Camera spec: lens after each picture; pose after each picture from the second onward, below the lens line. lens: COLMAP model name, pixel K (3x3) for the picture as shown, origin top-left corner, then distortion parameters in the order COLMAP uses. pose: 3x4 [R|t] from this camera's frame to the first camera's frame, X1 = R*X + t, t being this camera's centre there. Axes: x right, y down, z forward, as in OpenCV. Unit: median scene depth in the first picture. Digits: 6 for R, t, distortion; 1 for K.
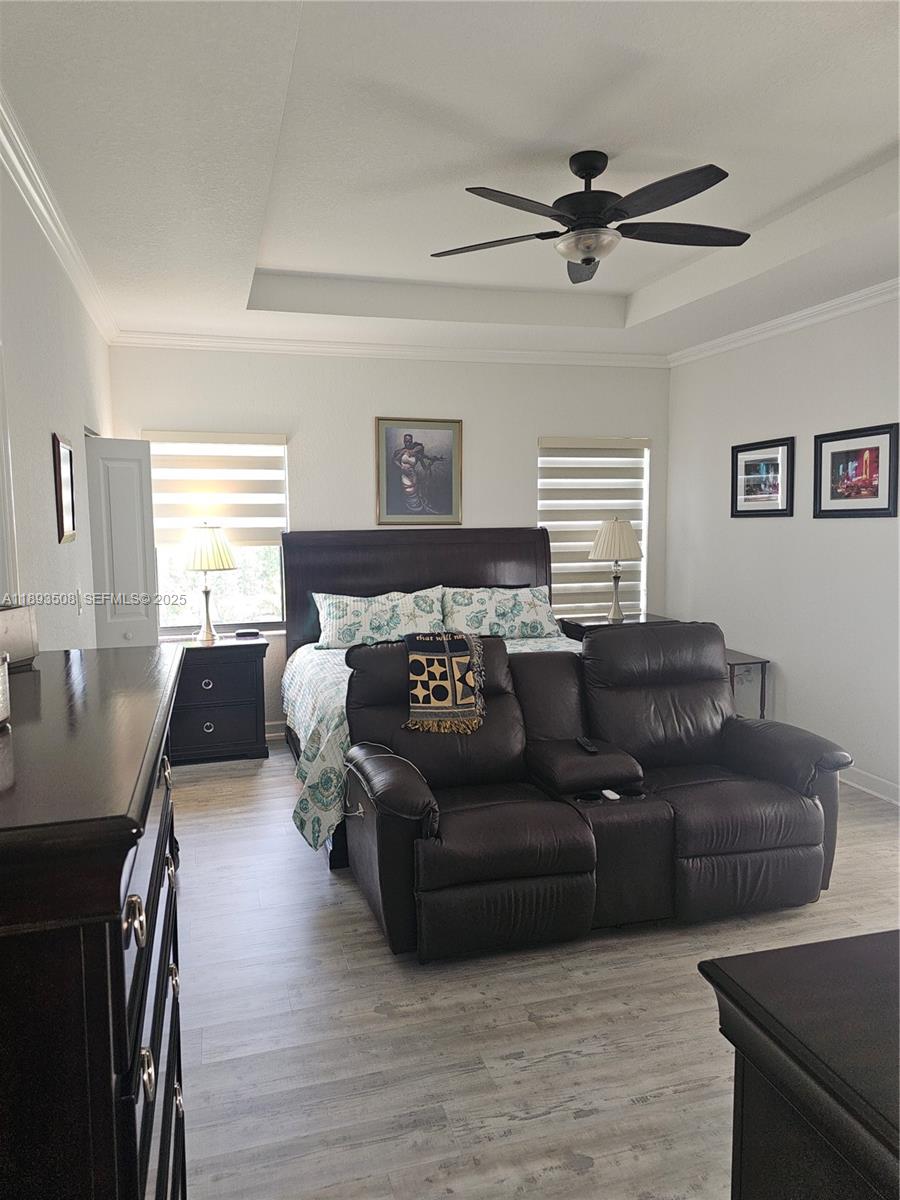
lens RADIAL K [[807.9, 0, 447.1], [0, 807.9, 595.1], [0, 0, 1]] dist [0.044034, -0.026537]
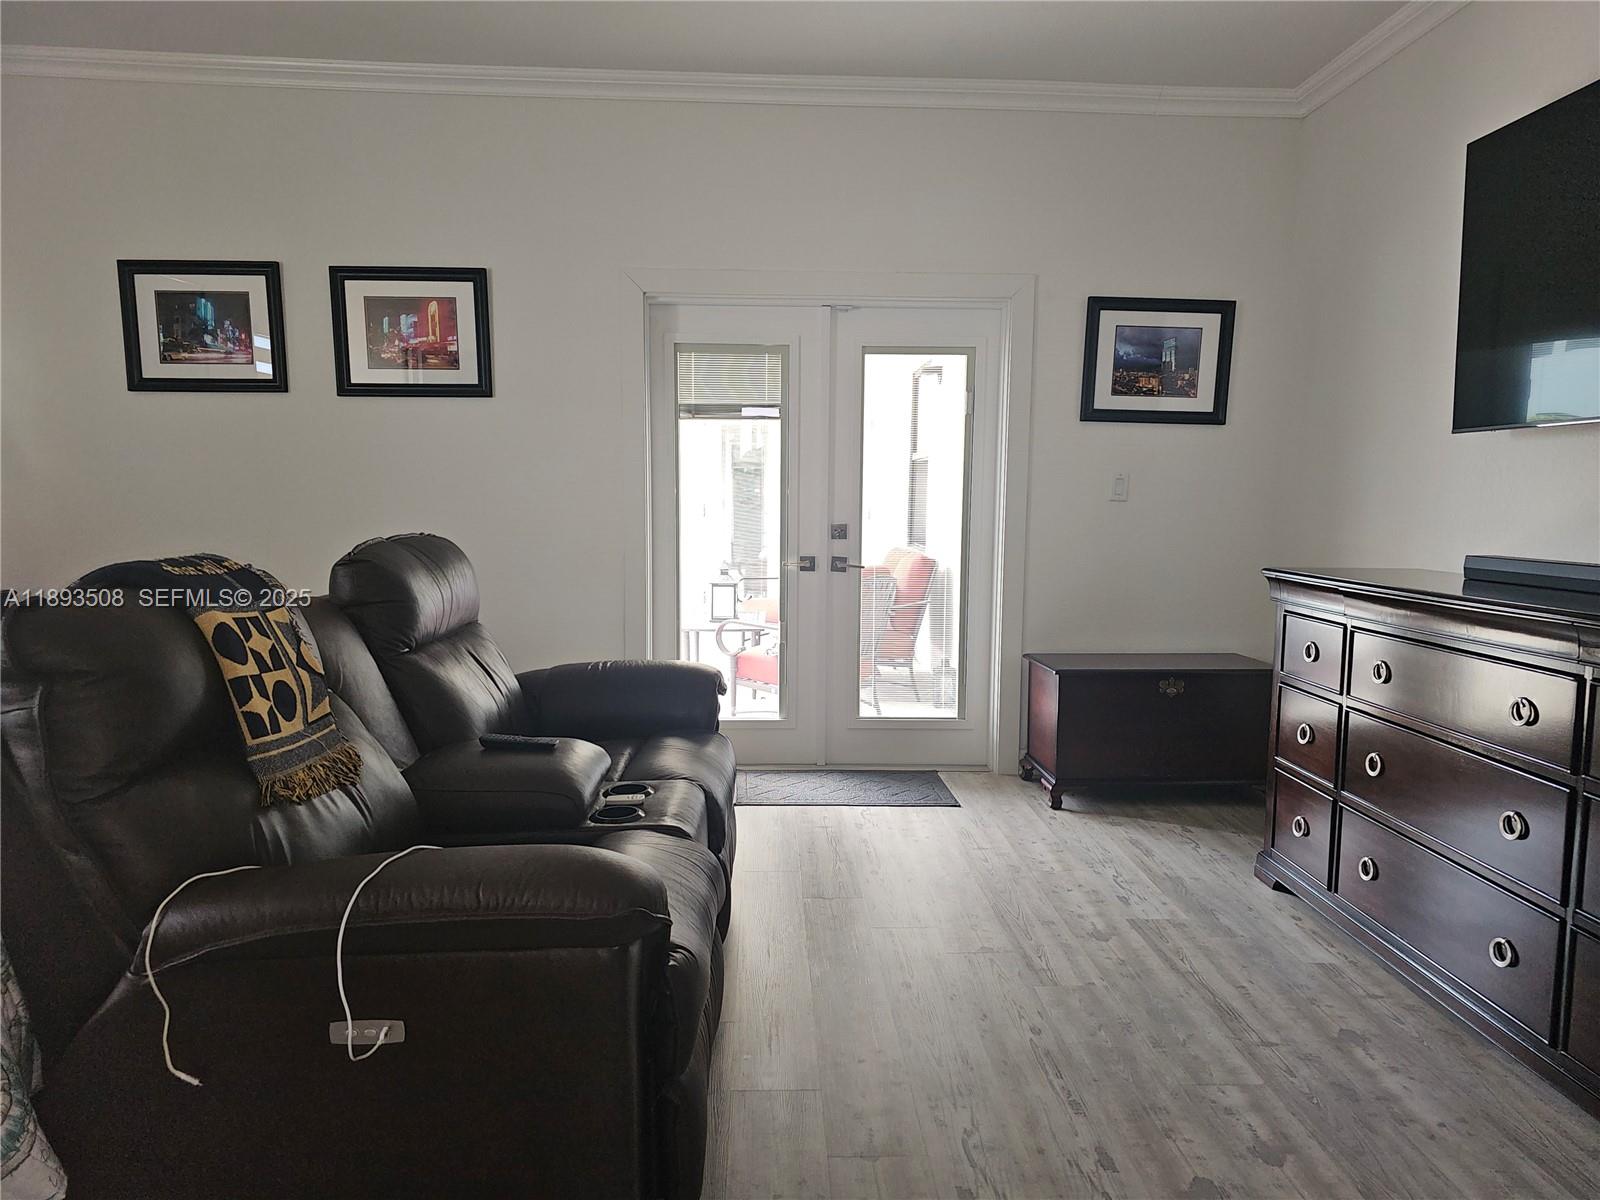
lens RADIAL K [[1077.2, 0, 802.4], [0, 1077.2, 604.2], [0, 0, 1]] dist [0.044034, -0.026537]
pose [[0.238231, -0.090484, 0.966984, -0.339583], [0.085794, 0.993719, 0.071849, 0.043692], [-0.967412, 0.065844, 0.244497, 0.469781]]
